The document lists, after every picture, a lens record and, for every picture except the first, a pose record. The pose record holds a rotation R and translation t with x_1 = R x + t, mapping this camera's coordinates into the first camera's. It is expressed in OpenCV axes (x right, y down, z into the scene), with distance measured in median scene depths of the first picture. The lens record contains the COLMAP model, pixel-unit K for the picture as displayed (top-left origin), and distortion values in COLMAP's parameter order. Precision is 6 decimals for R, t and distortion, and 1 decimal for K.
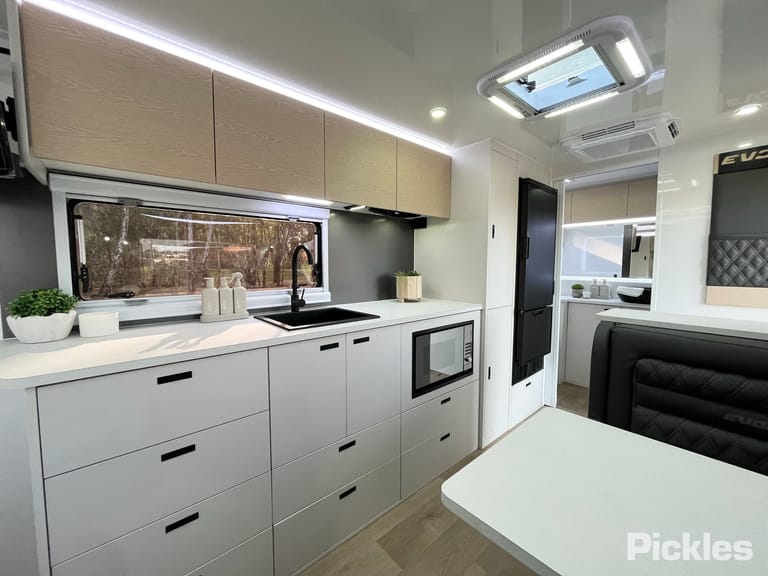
lens RADIAL K [[308.0, 0, 385.6], [0, 308.0, 284.9], [0, 0, 1]] dist [-0.003467, -0.000452]
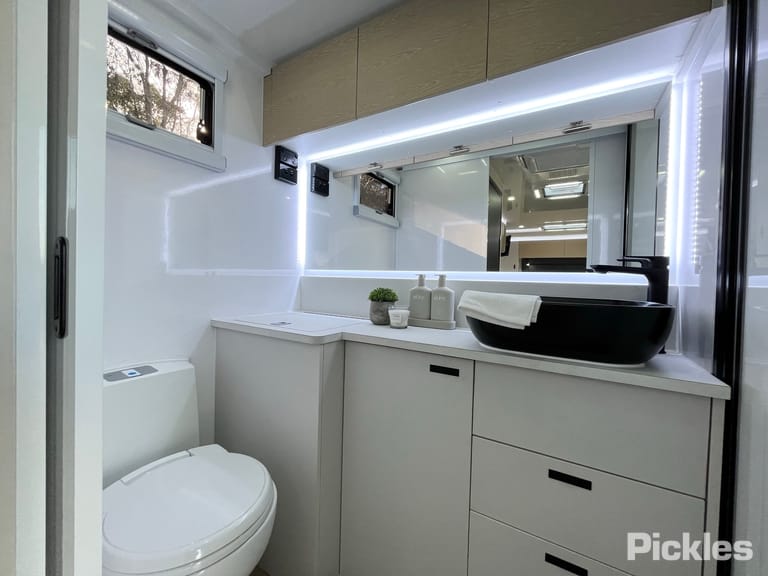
lens RADIAL K [[308.0, 0, 385.6], [0, 308.0, 284.9], [0, 0, 1]] dist [-0.003467, -0.000452]
pose [[0.950217, 0.017122, 0.311118, 1.073717], [-0.002014, 0.998806, -0.048818, 0.023940], [-0.311583, 0.045761, 0.949117, 1.351125]]
